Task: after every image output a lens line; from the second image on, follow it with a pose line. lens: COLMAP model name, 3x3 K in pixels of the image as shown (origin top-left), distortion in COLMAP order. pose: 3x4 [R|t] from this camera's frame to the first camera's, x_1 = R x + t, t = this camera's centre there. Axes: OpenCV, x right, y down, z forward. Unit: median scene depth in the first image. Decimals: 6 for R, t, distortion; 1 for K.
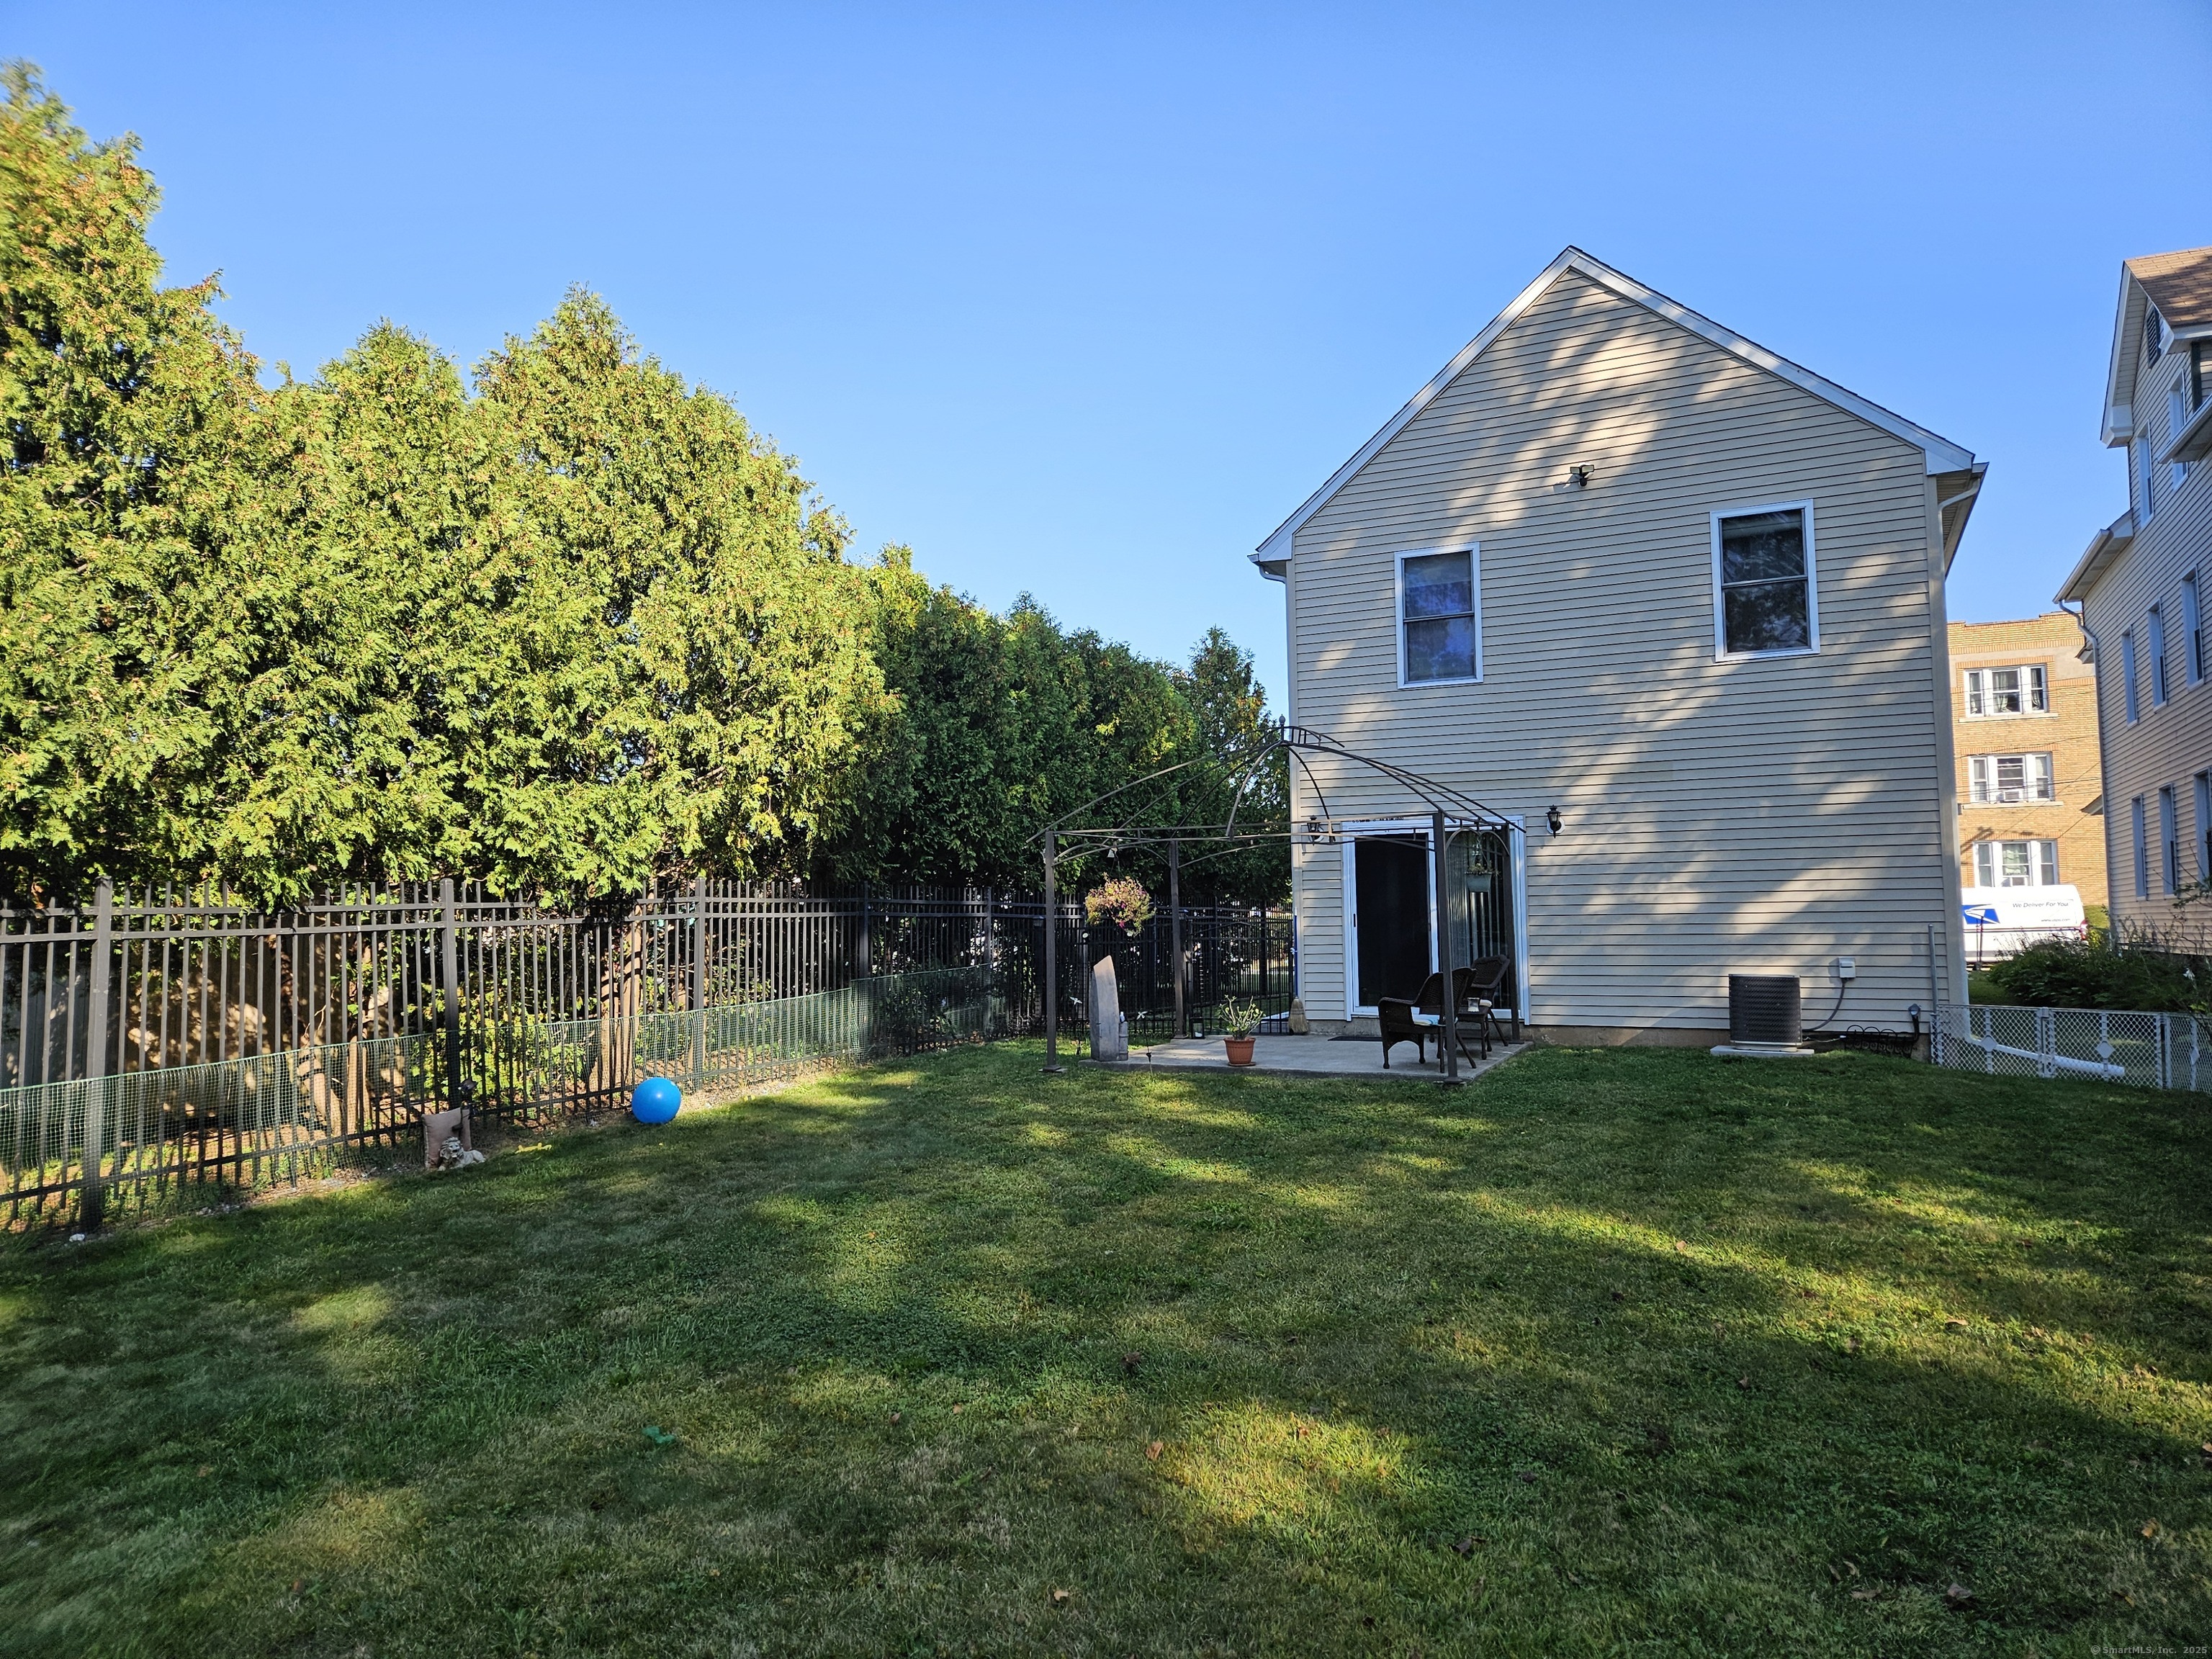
lens RADIAL K [[1479.5, 0, 1106.0], [0, 1479.5, 829.5], [0, 0, 1]] dist [0.080486, -0.060544]
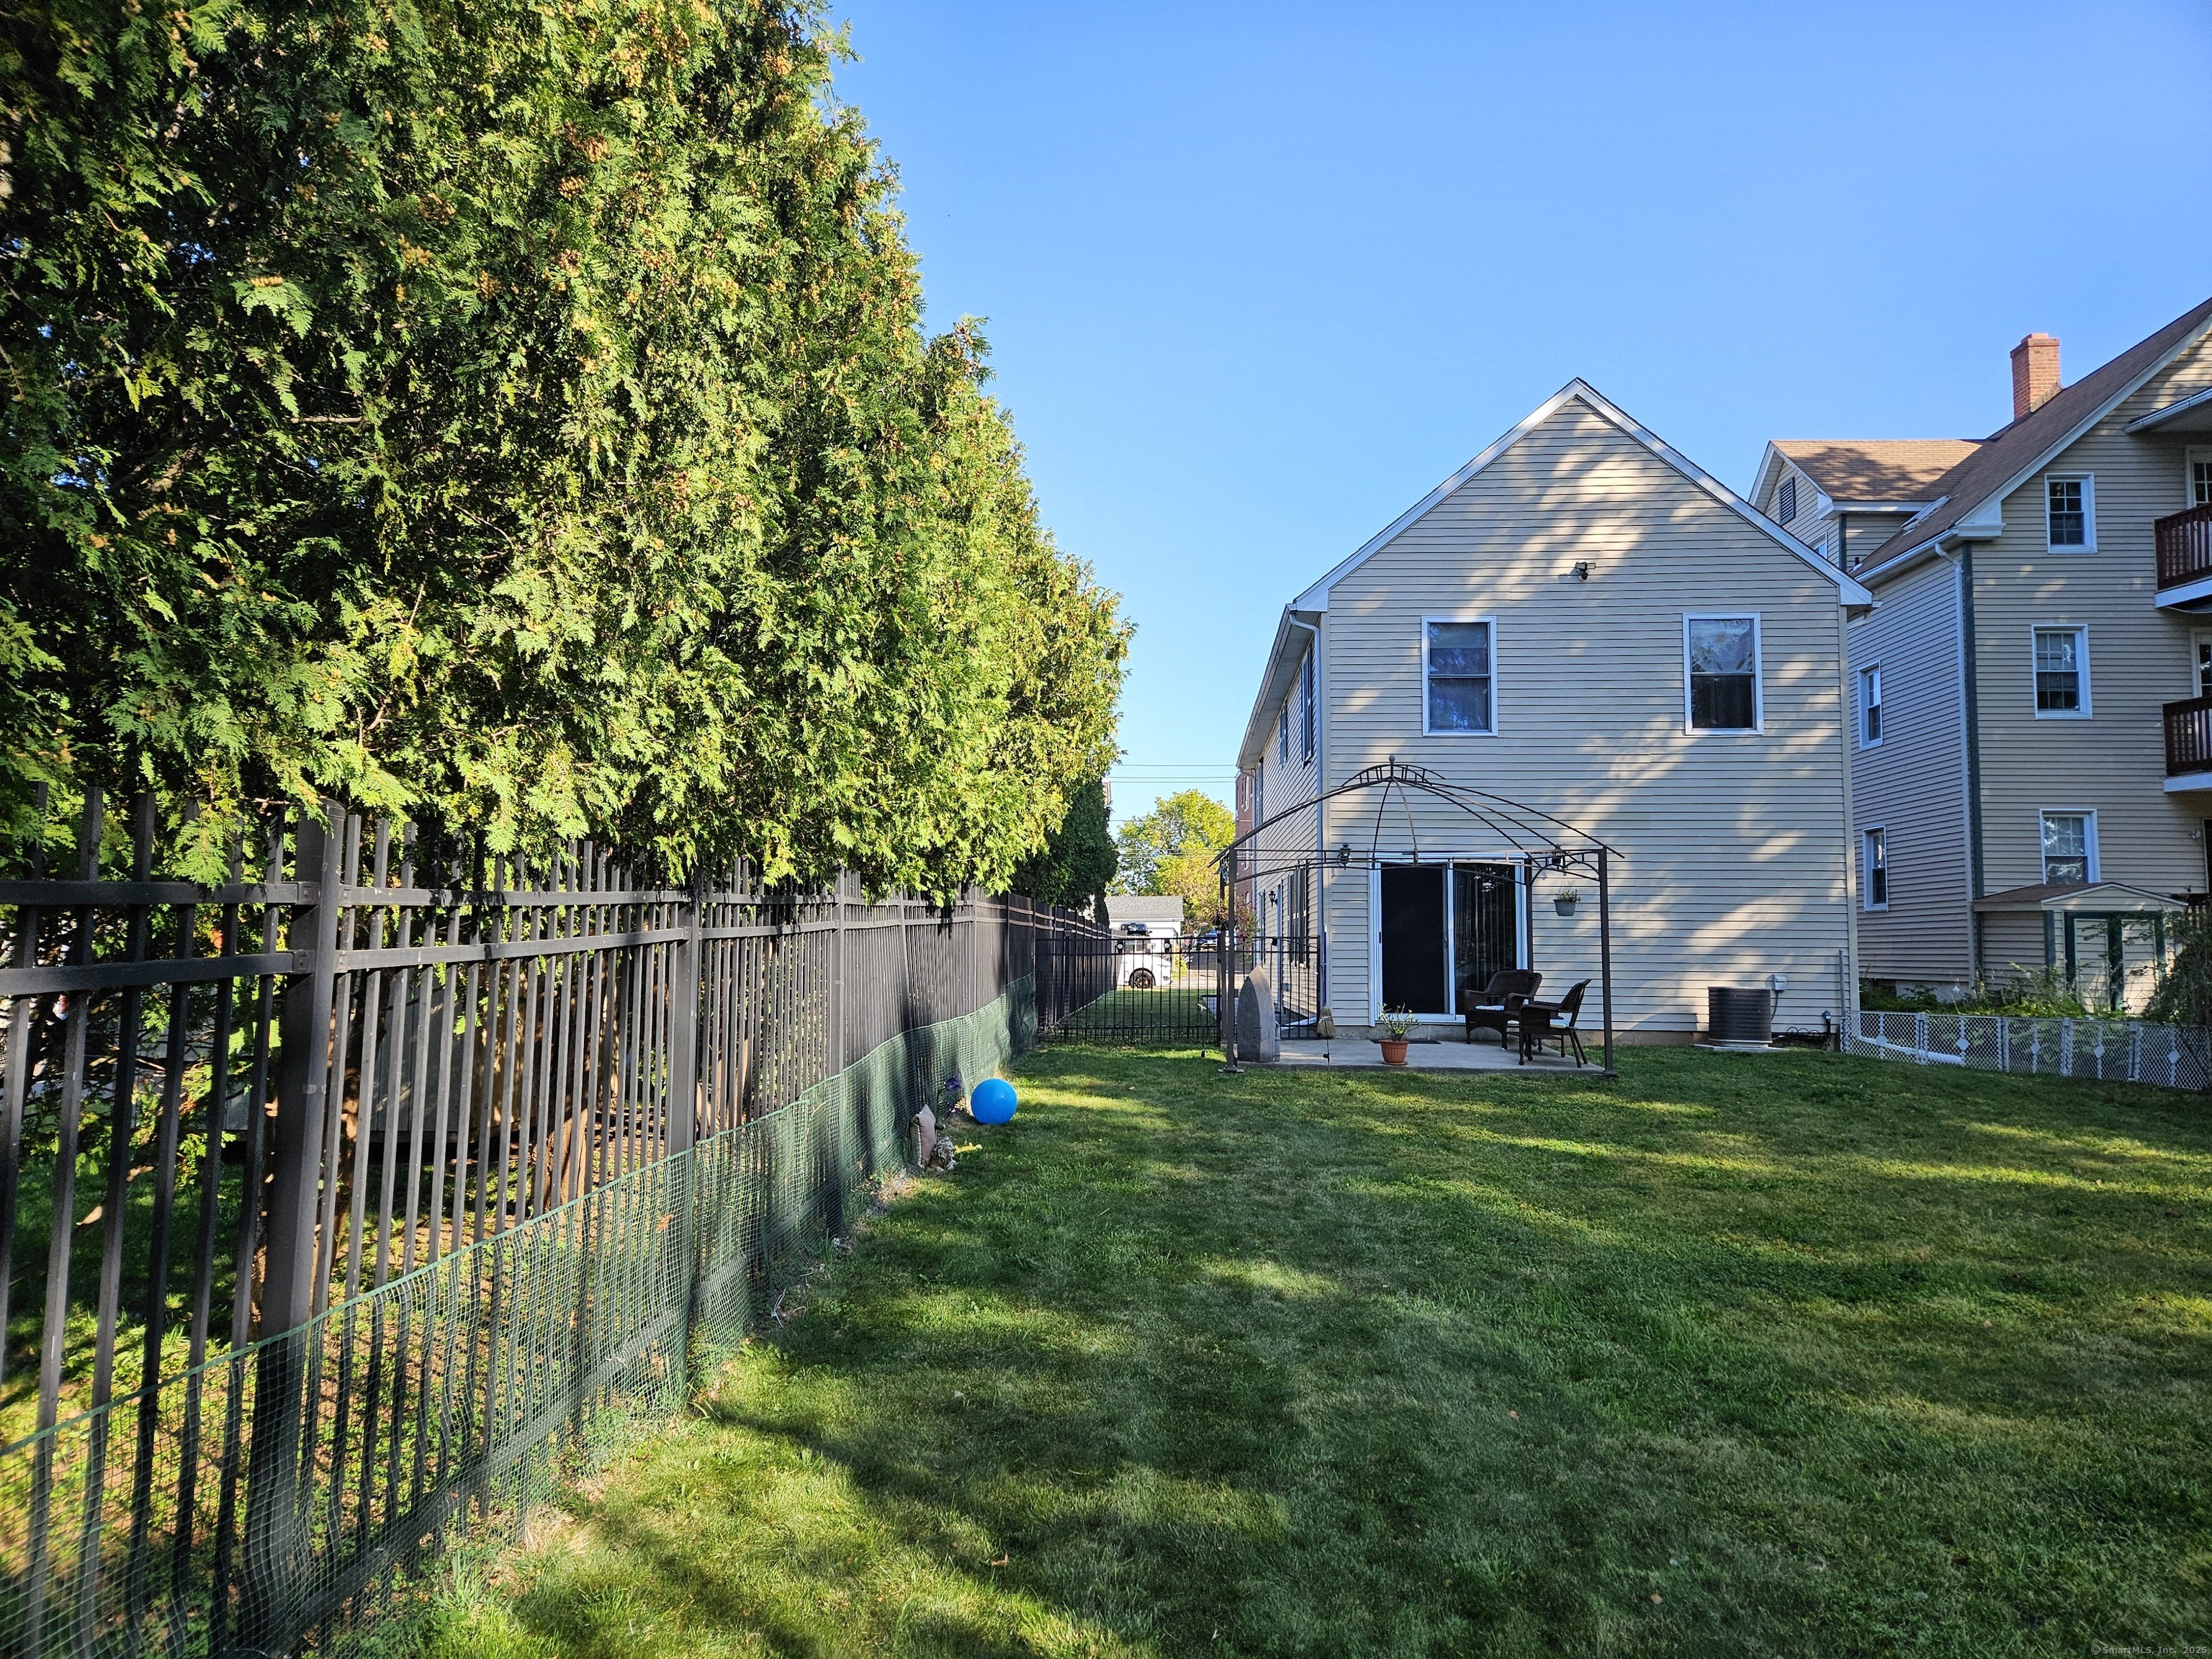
lens RADIAL K [[1472.3, 0, 1104.6], [0, 1472.3, 838.7], [0, 0, 1]] dist [0.102947, -0.000519]
pose [[0.918308, 0.044843, 0.393319, -0.499886], [-0.041688, 0.998993, -0.016566, 0.014431], [-0.393666, -0.001184, 0.919253, 0.050462]]
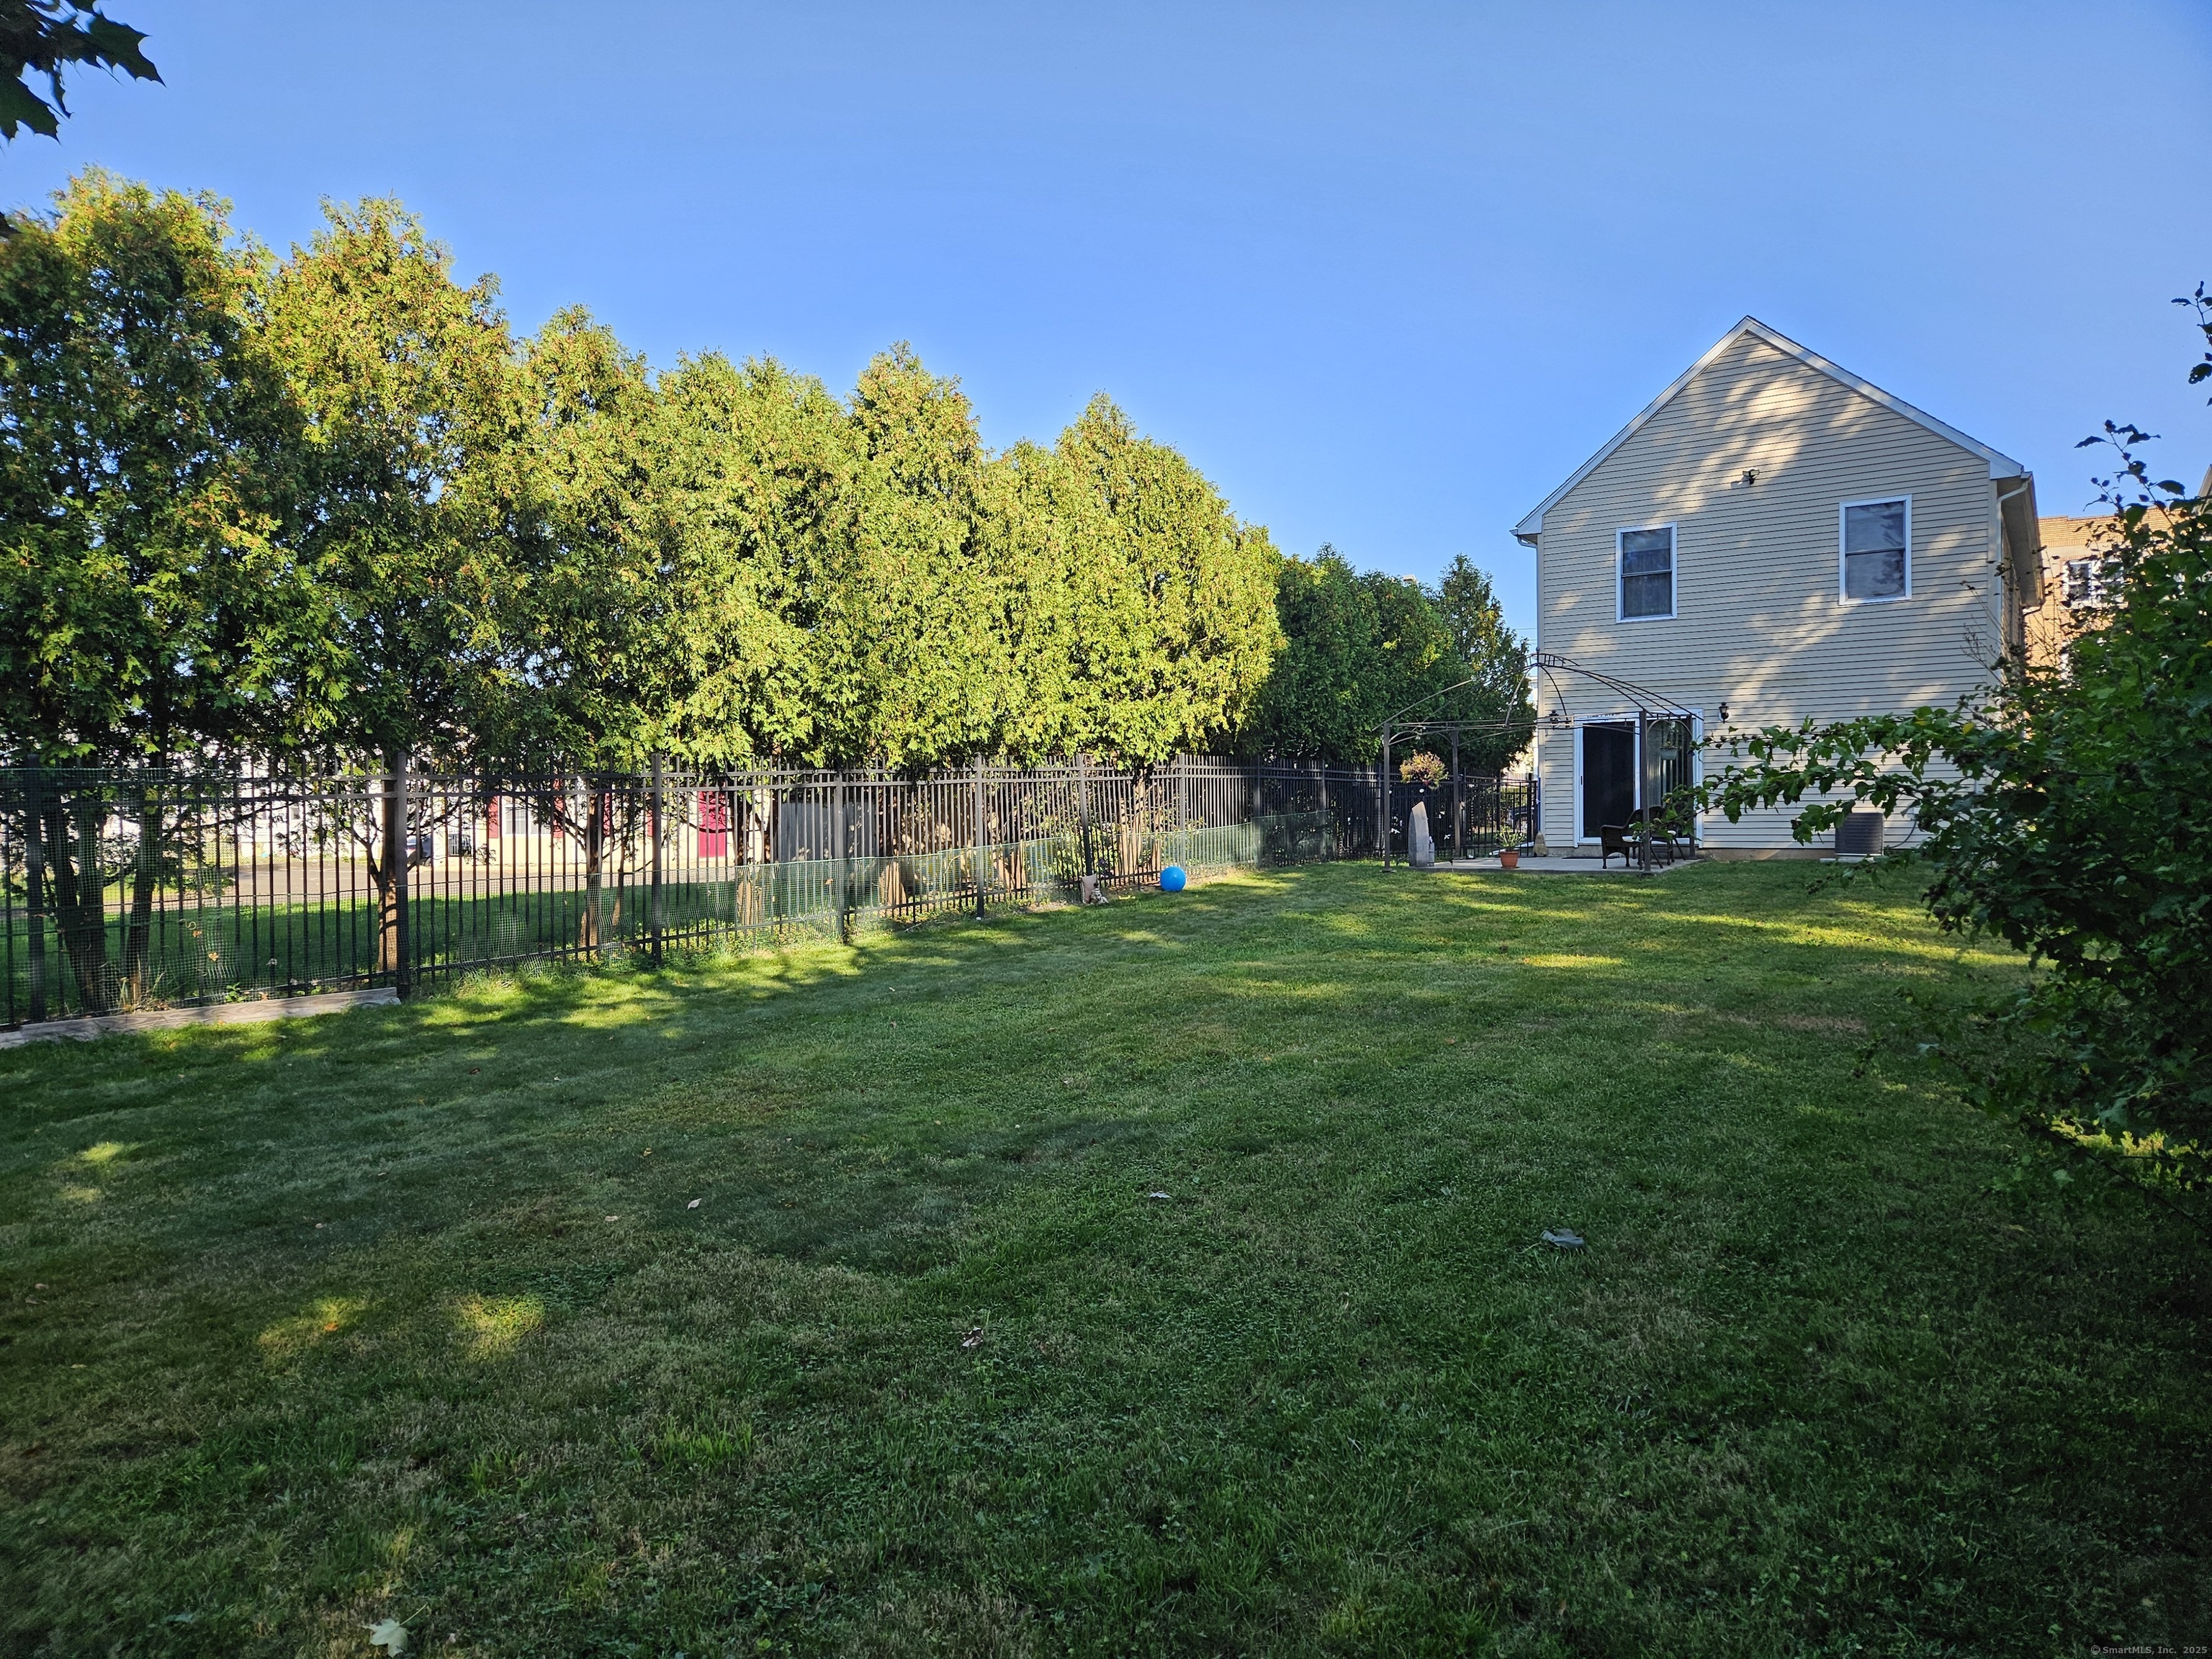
lens RADIAL K [[1479.5, 0, 1106.0], [0, 1479.5, 829.5], [0, 0, 1]] dist [0.080486, -0.060544]
pose [[0.992326, 0.001304, -0.123646, -0.128986], [0.008701, 0.996729, 0.080347, -0.014802], [0.123346, -0.080807, 0.989068, -0.578952]]
